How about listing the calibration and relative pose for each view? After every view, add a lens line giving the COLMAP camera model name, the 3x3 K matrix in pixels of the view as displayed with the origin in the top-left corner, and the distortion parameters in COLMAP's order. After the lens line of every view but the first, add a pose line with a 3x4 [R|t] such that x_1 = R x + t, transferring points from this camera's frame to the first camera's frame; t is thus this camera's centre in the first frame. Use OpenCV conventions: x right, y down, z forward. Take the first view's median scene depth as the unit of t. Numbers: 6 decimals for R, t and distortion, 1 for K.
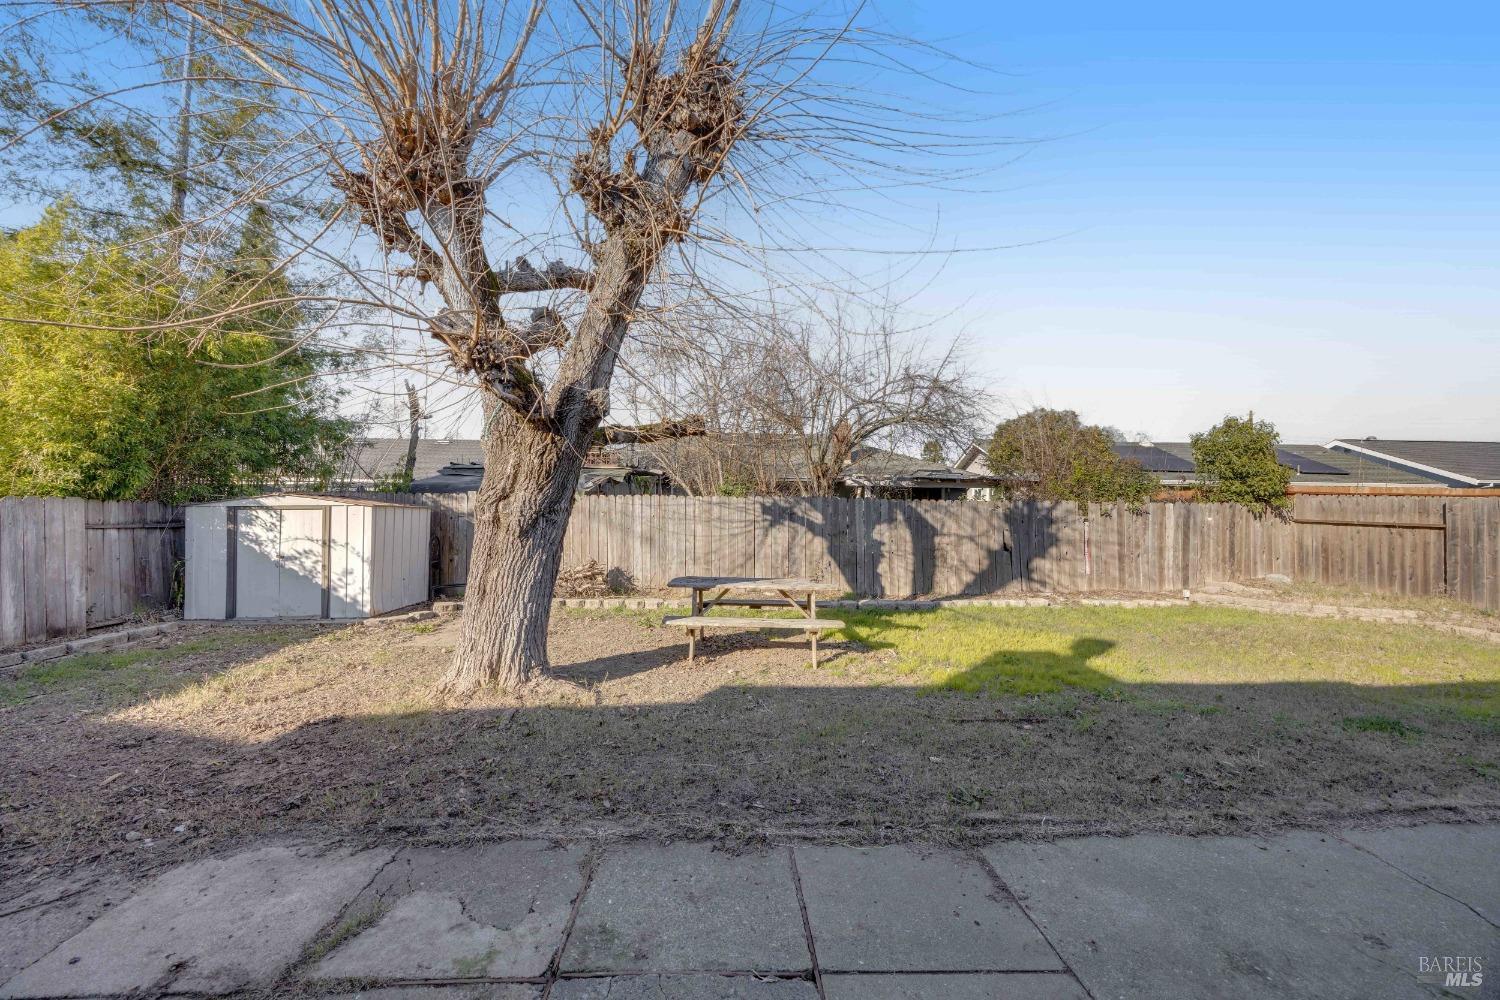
lens RADIAL K [[568.5, 0, 753.0], [0, 568.5, 501.6], [0, 0, 1]] dist [-0.002318, -0.000066]
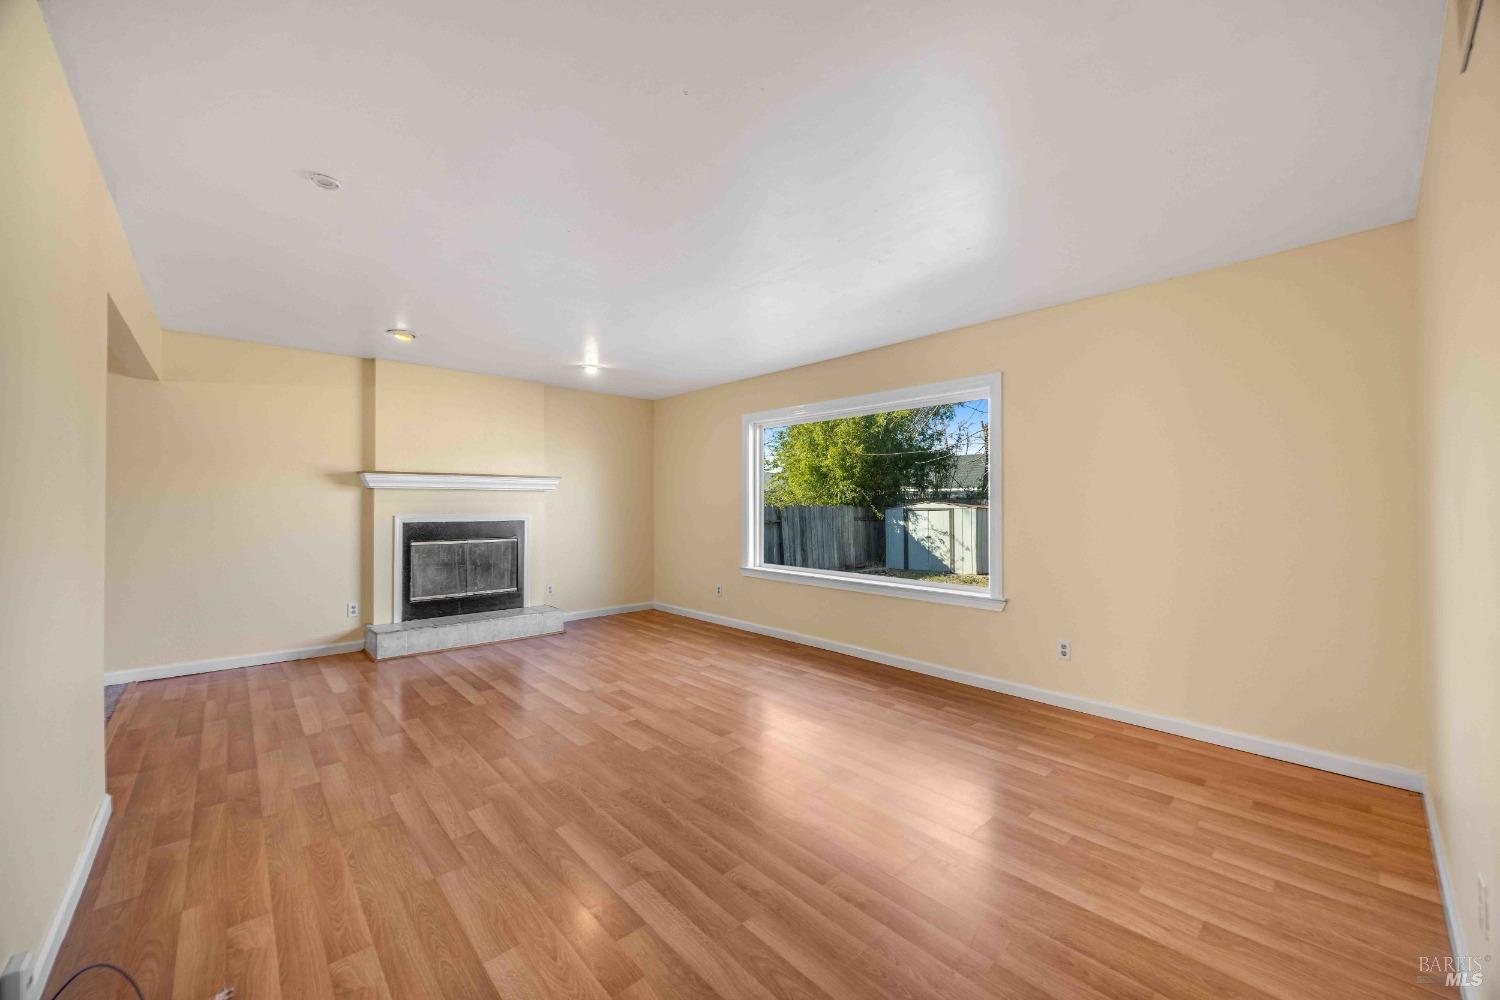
lens RADIAL K [[571.2, 0, 751.0], [0, 571.2, 496.6], [0, 0, 1]] dist [-0.002870, -0.000409]
pose [[0.638218, -0.023786, -0.769488, 0.152517], [0.014527, 0.999717, -0.018854, -0.003817], [0.769718, 0.000855, 0.638383, -0.443483]]
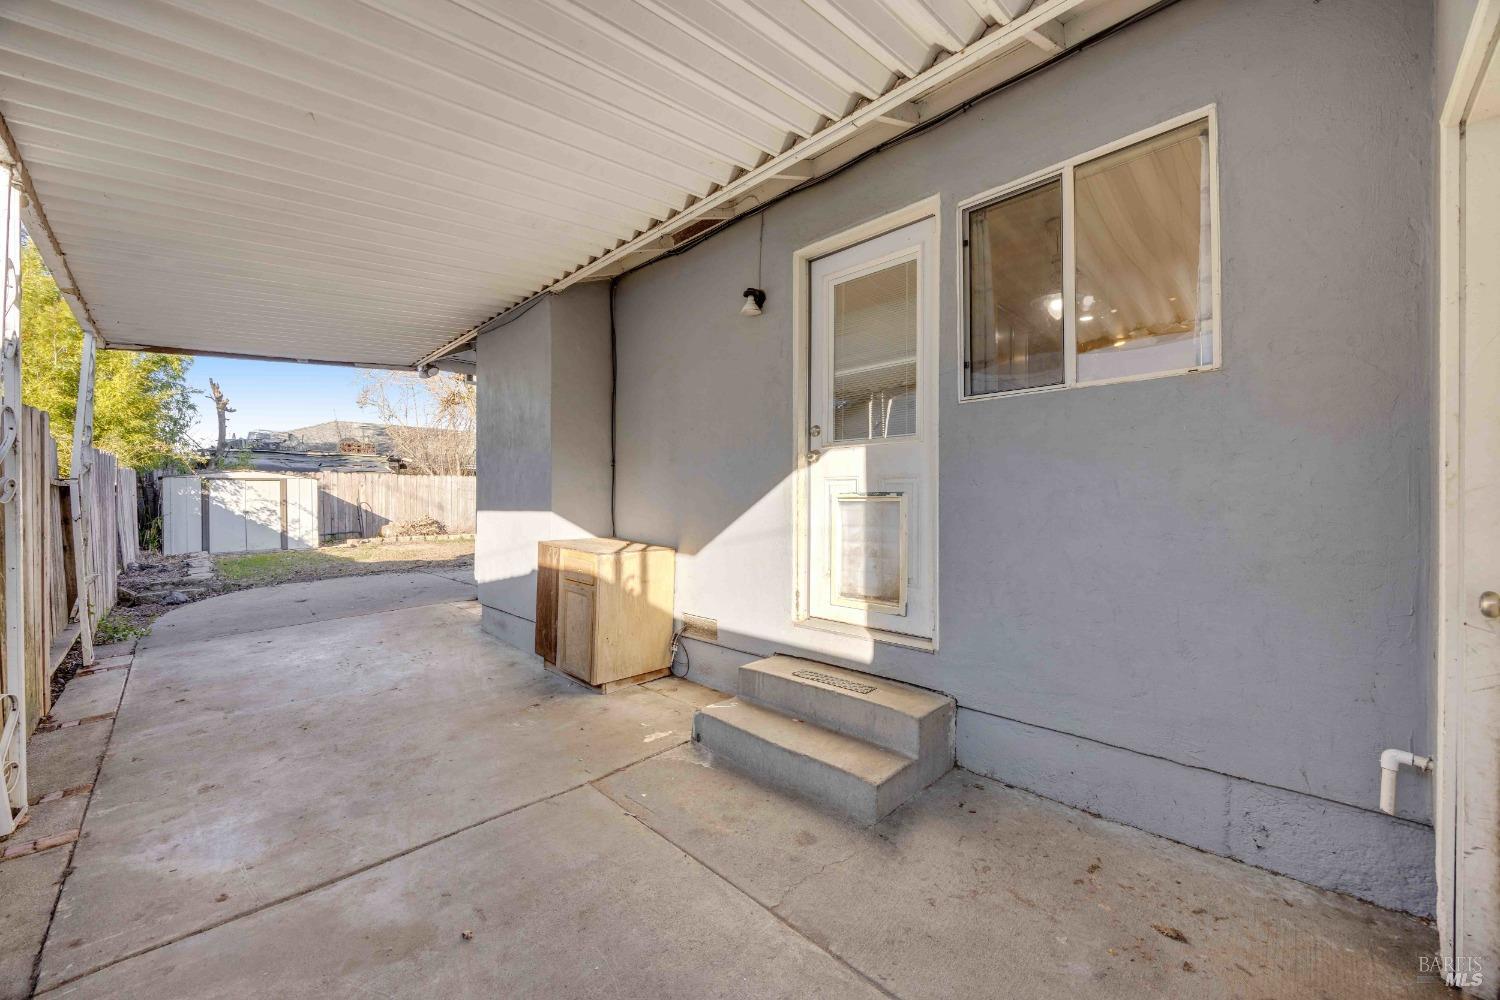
lens RADIAL K [[571.2, 0, 751.0], [0, 571.2, 496.6], [0, 0, 1]] dist [-0.002870, -0.000409]
pose [[0.744374, -0.007605, 0.667720, -0.636219], [0.002837, 0.999962, 0.008227, 0.035500], [-0.667757, -0.004230, 0.744367, -0.777453]]
